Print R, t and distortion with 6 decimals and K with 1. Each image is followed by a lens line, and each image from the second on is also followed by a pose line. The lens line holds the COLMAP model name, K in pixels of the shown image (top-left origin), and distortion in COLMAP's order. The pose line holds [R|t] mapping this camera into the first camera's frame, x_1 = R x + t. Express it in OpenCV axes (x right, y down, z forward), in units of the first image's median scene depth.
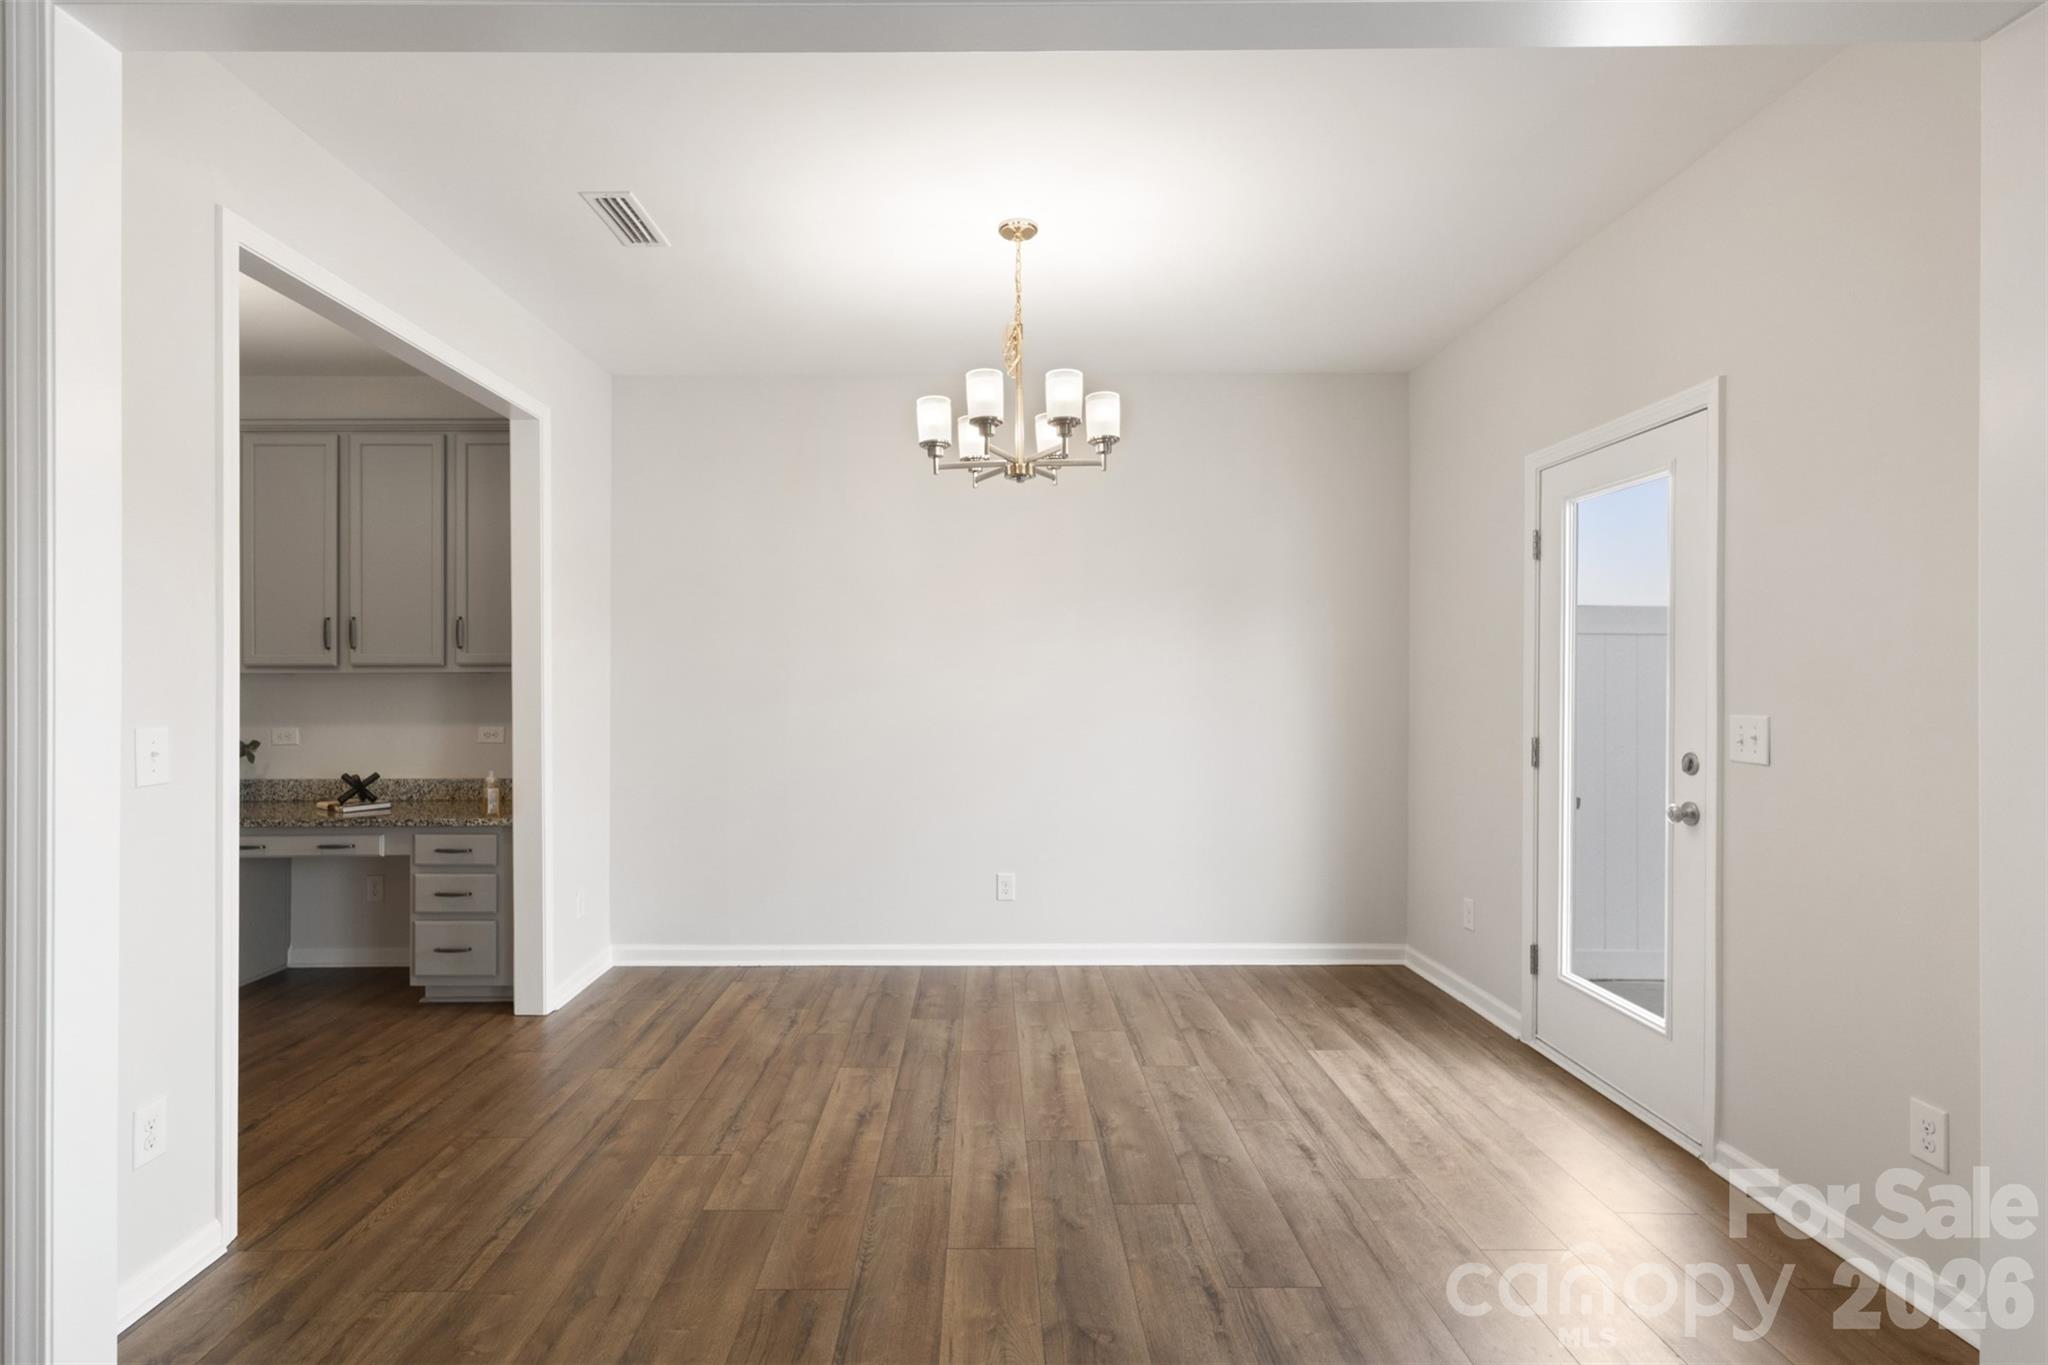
lens RADIAL K [[964.7, 0, 1014.3], [0, 964.7, 687.5], [0, 0, 1]] dist [0.012223, 0.000173]
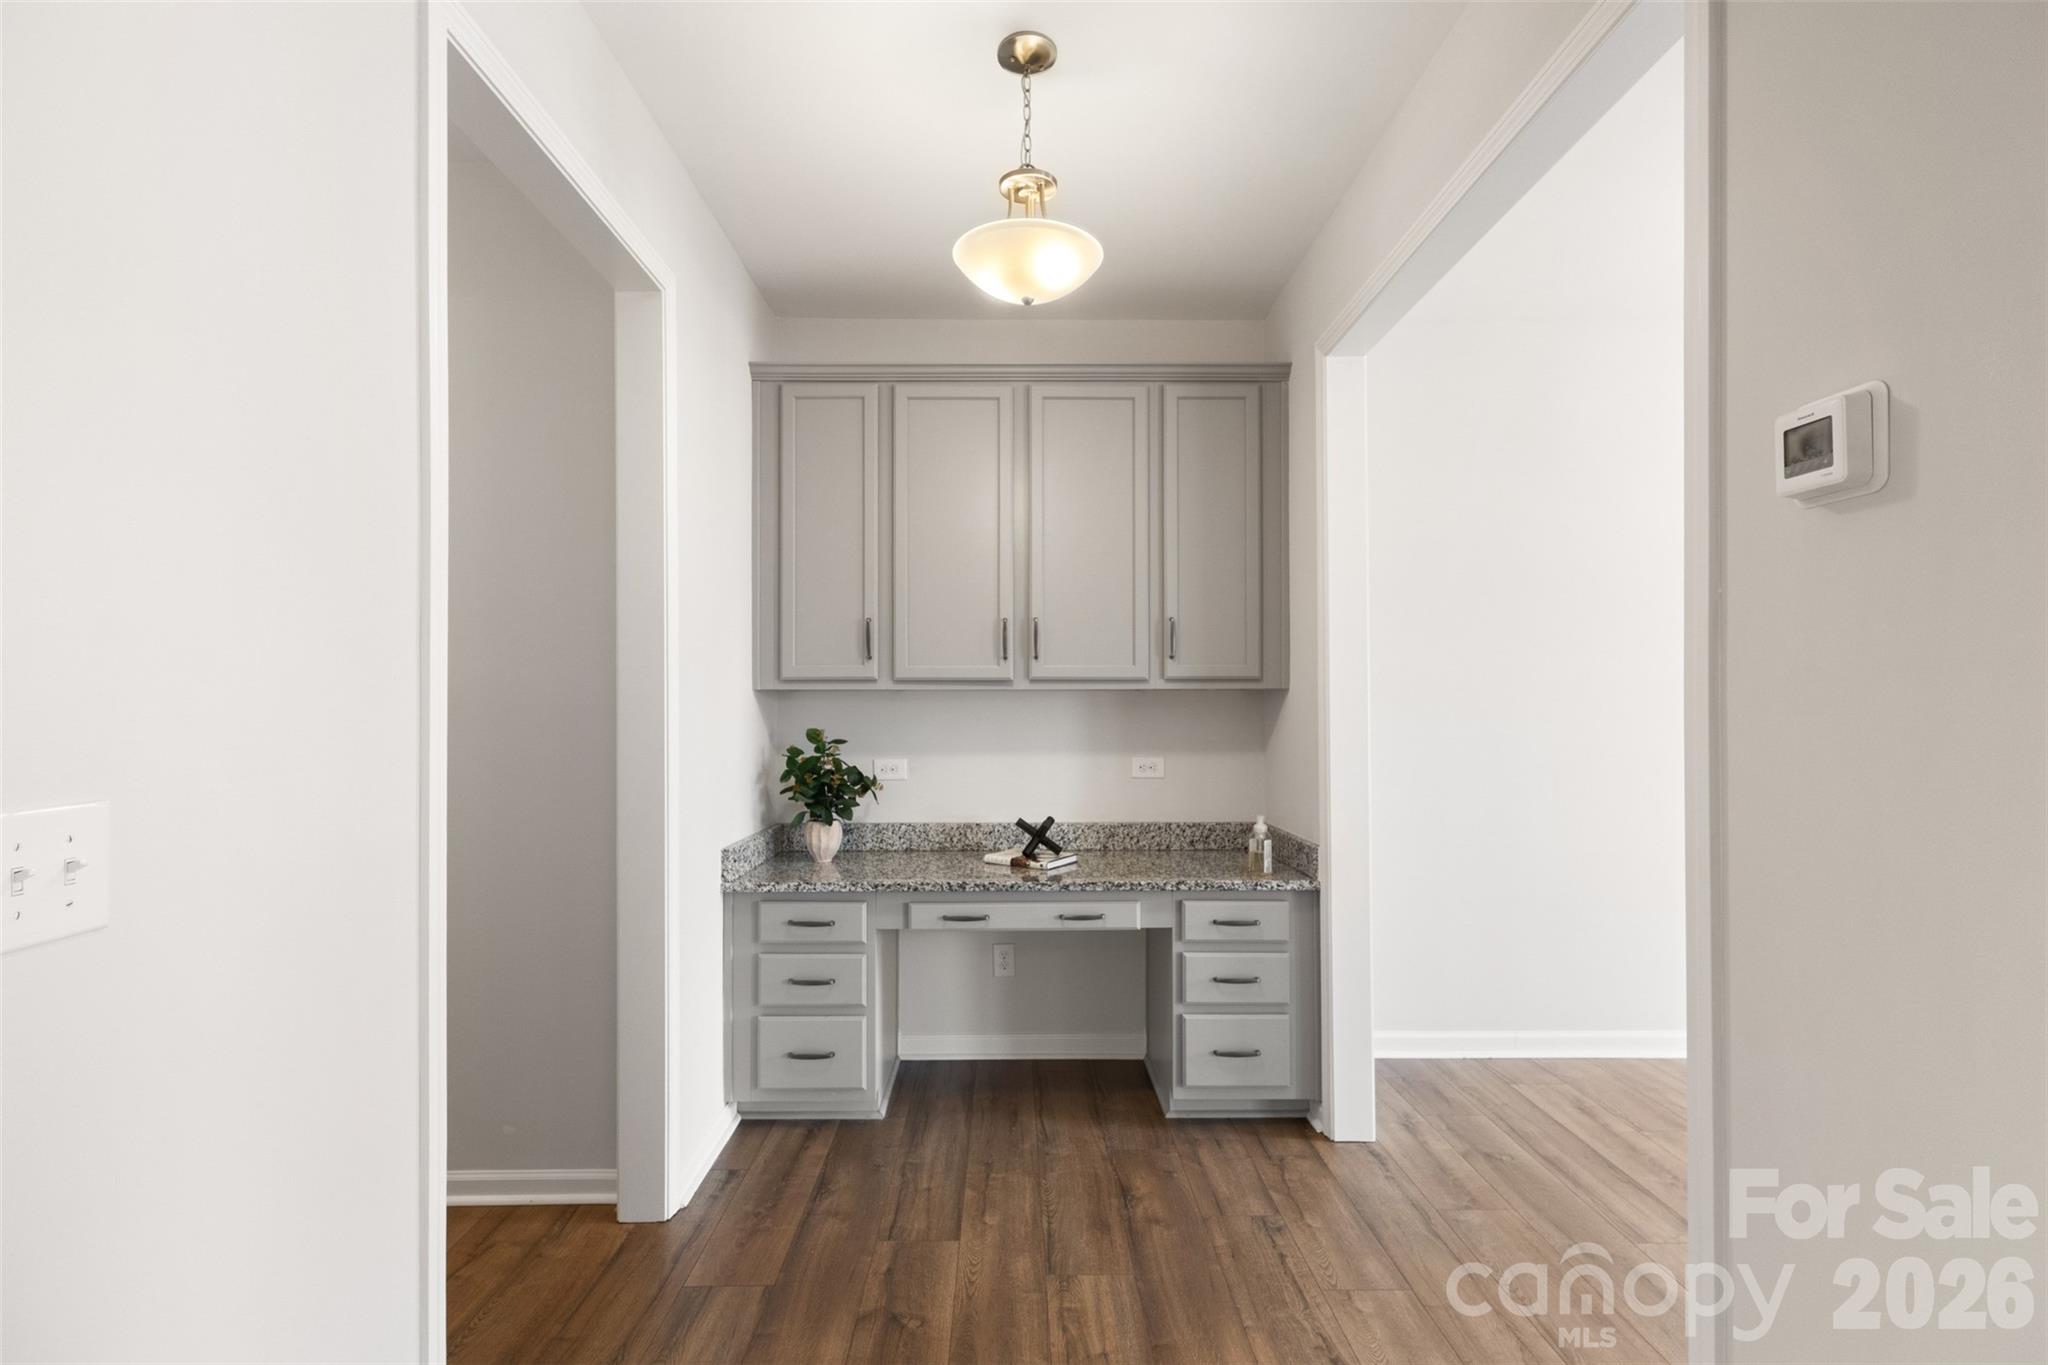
lens RADIAL K [[964.7, 0, 1030.5], [0, 964.7, 684.5], [0, 0, 1]] dist [0.012223, 0.000173]
pose [[0.999534, 0.003659, 0.030291, -0.705660], [-0.003126, 0.999840, -0.017632, -0.005467], [-0.030351, 0.017529, 0.999386, 0.219480]]
